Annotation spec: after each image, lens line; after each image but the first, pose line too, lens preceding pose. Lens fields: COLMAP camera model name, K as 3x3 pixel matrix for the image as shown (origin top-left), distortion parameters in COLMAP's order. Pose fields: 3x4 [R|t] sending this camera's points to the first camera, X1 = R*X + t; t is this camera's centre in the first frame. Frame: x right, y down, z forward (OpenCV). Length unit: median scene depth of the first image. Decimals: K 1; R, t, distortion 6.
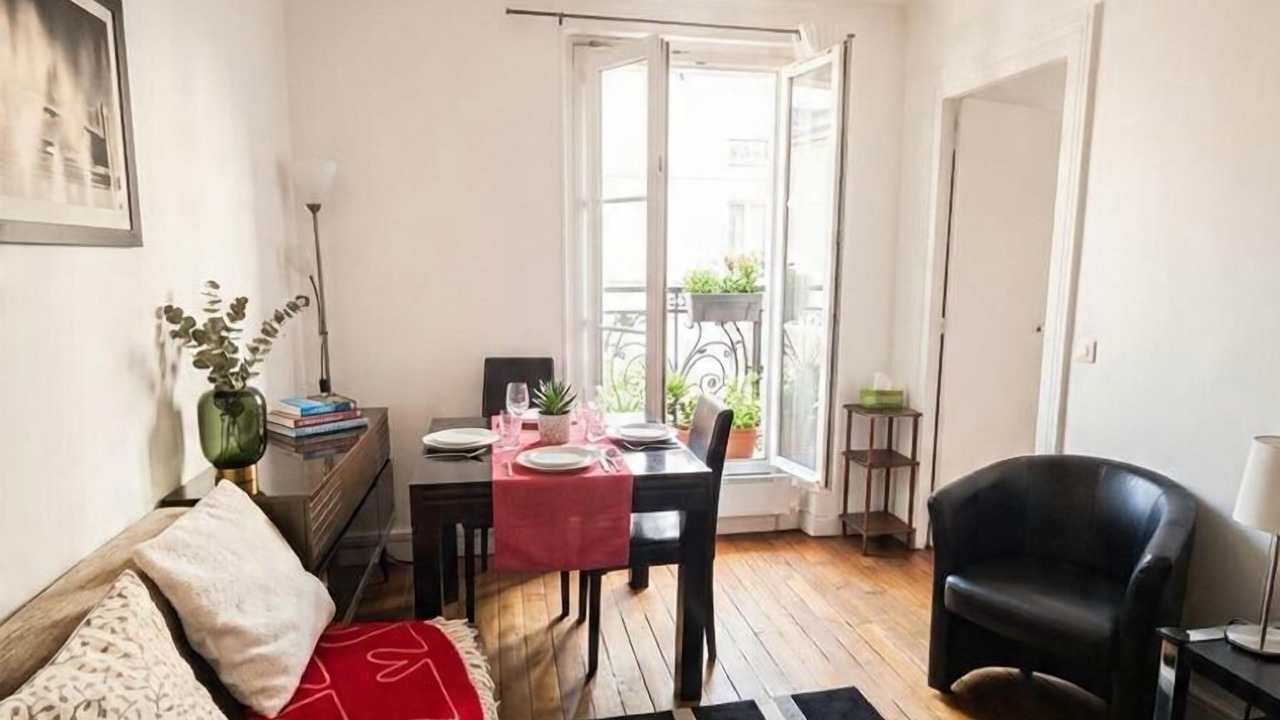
lens RADIAL K [[727.7, 0, 630.1], [0, 727.7, 355.1], [0, 0, 1]] dist [0.021137, 0.000056]
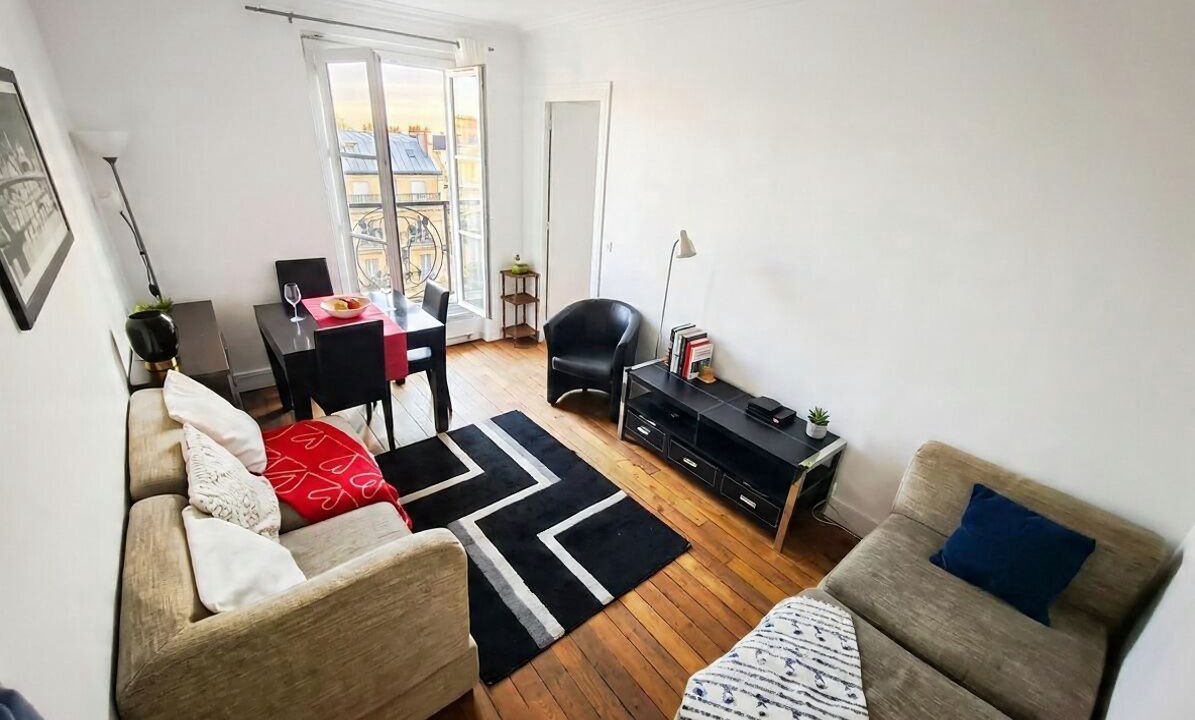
lens RADIAL K [[515.6, 0, 597.7], [0, 515.6, 365.5], [0, 0, 1]] dist [0.002439, 0.000028]
pose [[0.883749, -0.153523, 0.442061, -0.118711], [0.004289, 0.947271, 0.320403, -0.143088], [-0.467941, -0.281260, 0.837809, -0.319179]]
